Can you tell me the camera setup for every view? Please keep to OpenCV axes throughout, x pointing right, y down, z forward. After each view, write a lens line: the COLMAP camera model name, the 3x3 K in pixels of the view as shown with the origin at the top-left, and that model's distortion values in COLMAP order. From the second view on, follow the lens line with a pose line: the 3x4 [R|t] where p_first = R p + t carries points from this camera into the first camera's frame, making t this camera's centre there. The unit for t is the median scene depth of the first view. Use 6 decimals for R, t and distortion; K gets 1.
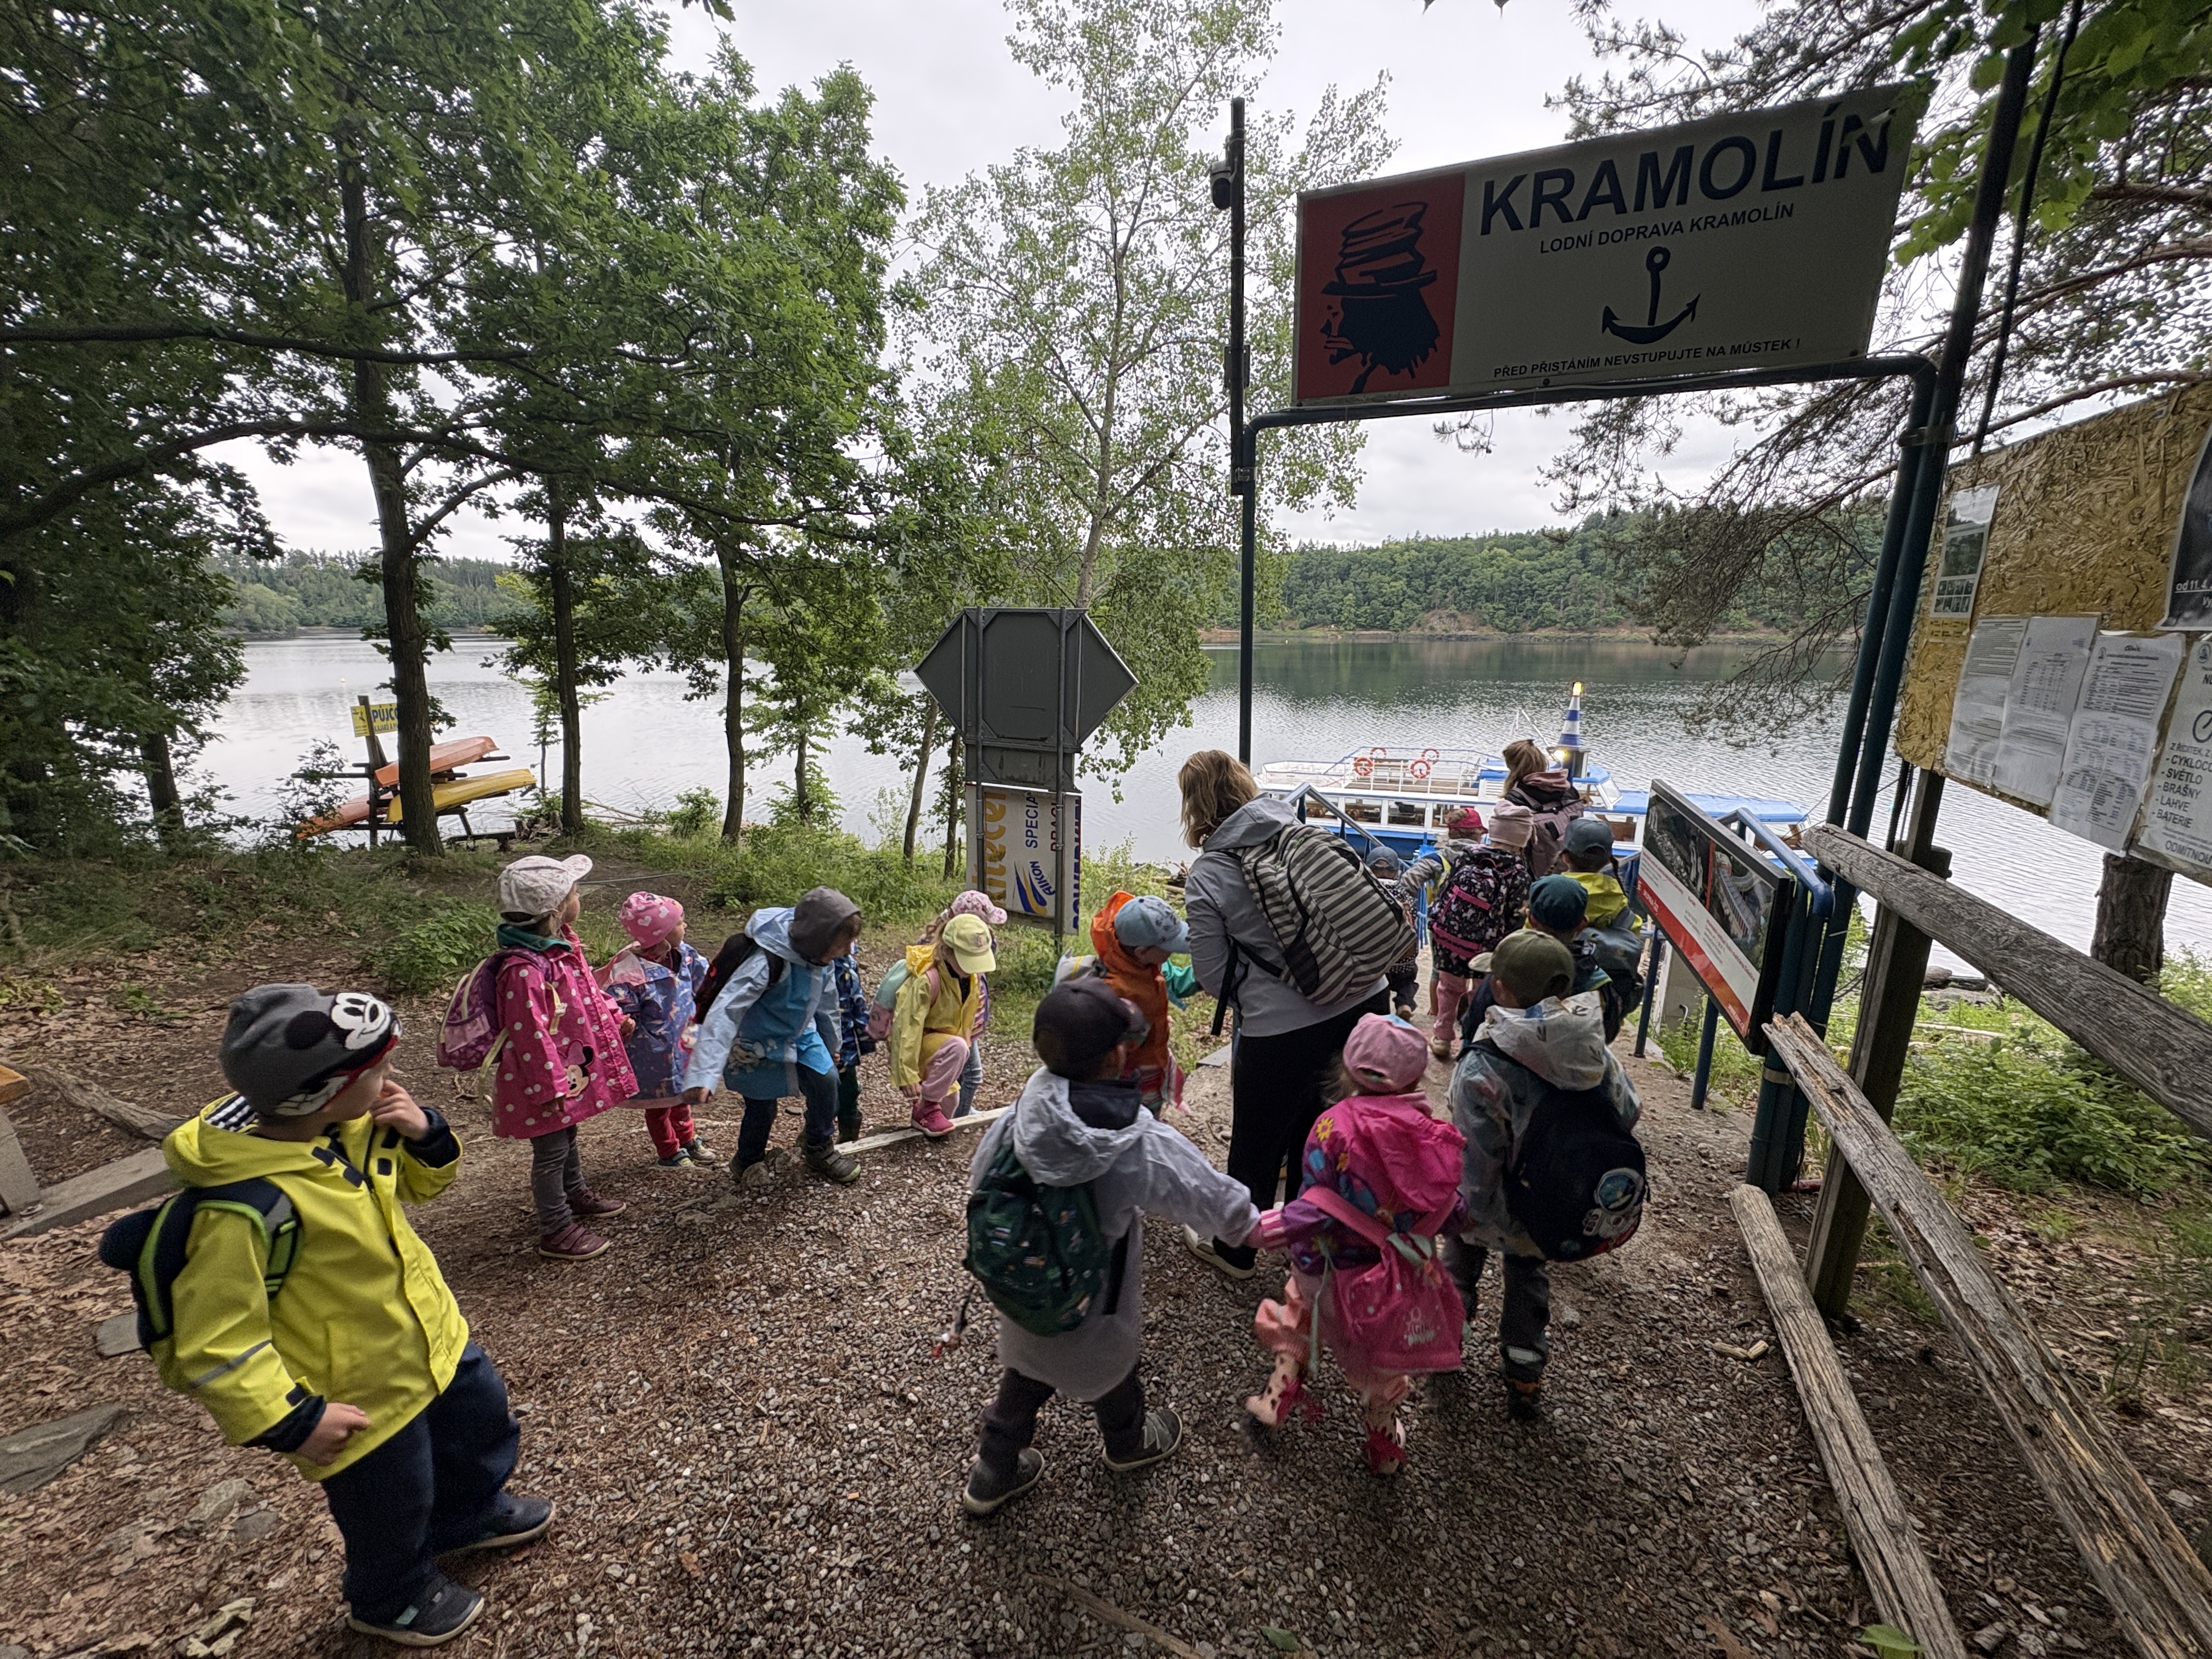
lens RADIAL K [[874.3, 0, 1106.4], [0, 874.3, 826.1], [0, 0, 1]] dist [-0.001065, 0.000072]
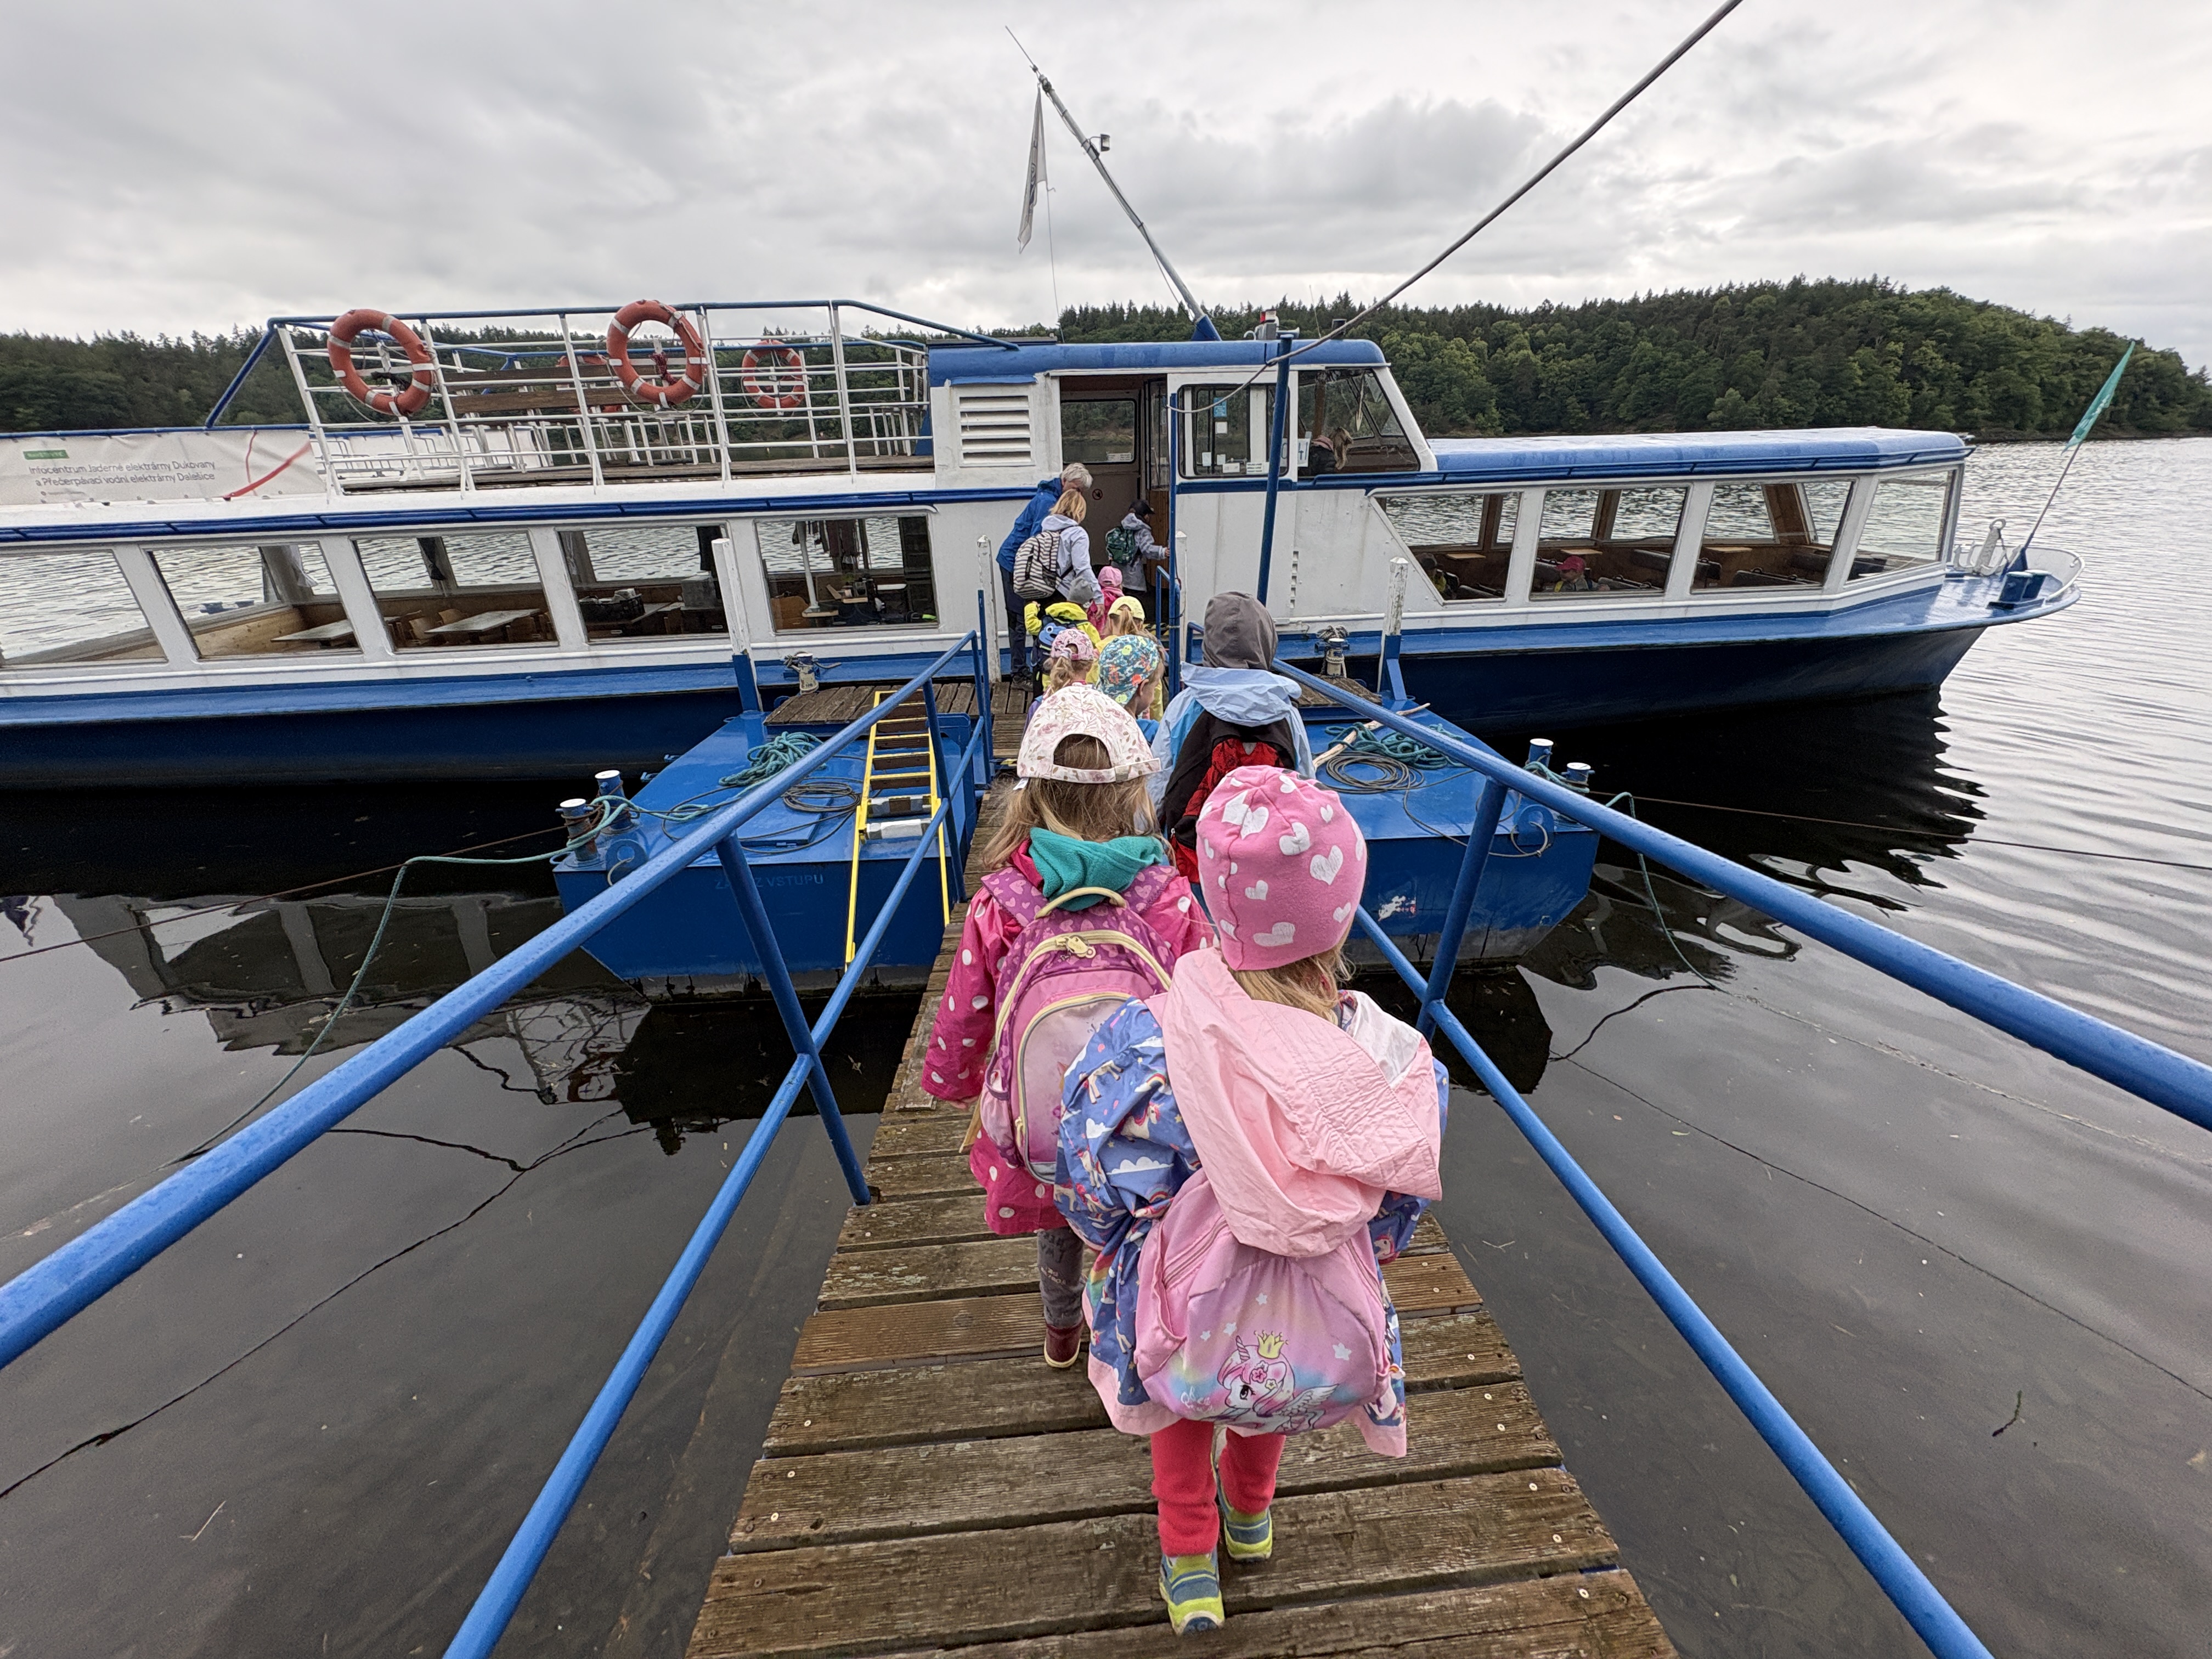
lens RADIAL K [[874.3, 0, 1108.1], [0, 874.3, 824.0], [0, 0, 1]] dist [-0.001065, 0.000072]
pose [[0.863886, -0.212575, 0.456632, 1.302180], [0.126039, 0.968969, 0.212632, 0.049539], [-0.487663, -0.126136, 0.863872, 2.938257]]
